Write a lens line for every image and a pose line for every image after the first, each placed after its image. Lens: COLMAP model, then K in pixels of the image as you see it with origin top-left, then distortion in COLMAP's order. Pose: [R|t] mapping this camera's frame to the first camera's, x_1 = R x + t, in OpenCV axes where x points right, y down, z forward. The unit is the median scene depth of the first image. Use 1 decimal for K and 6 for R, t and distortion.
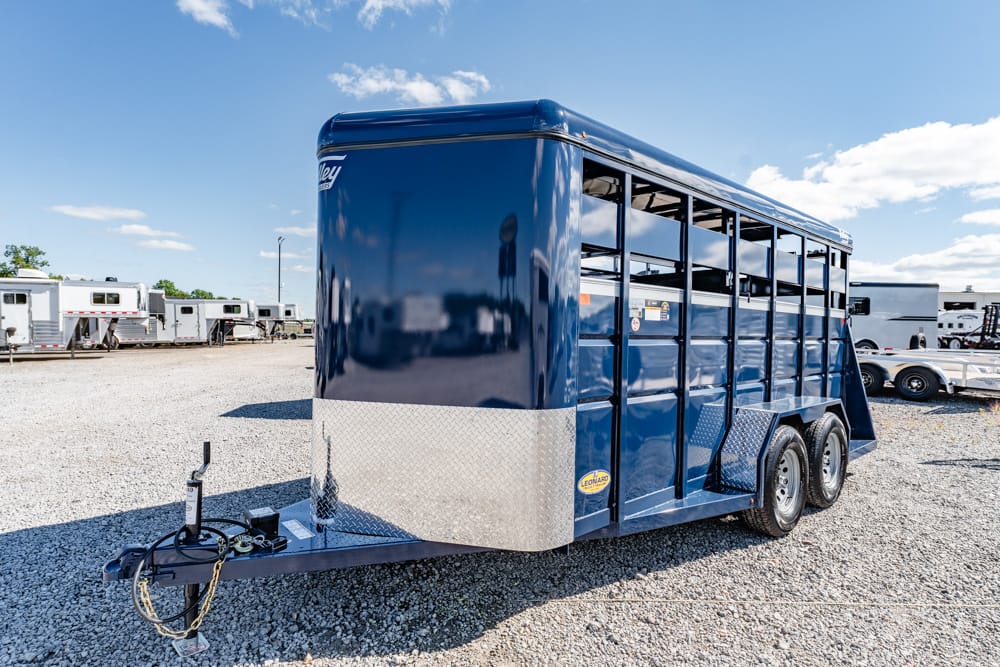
lens RADIAL K [[537.3, 0, 499.6], [0, 537.3, 337.3], [0, 0, 1]] dist [-0.023295, -0.000641]
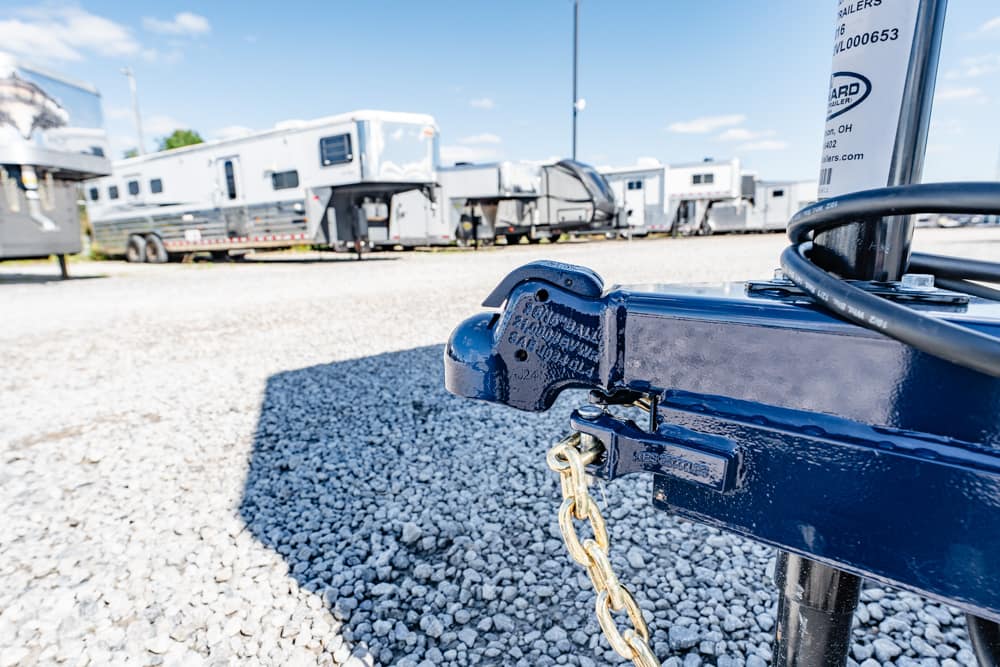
lens RADIAL K [[537.3, 0, 499.6], [0, 537.3, 337.3], [0, 0, 1]] dist [-0.023295, -0.000641]
pose [[0.542180, 0.153124, -0.826192, -0.049889], [0.003057, 0.982889, 0.184172, 0.035743], [0.840257, -0.102380, 0.532435, 0.080532]]
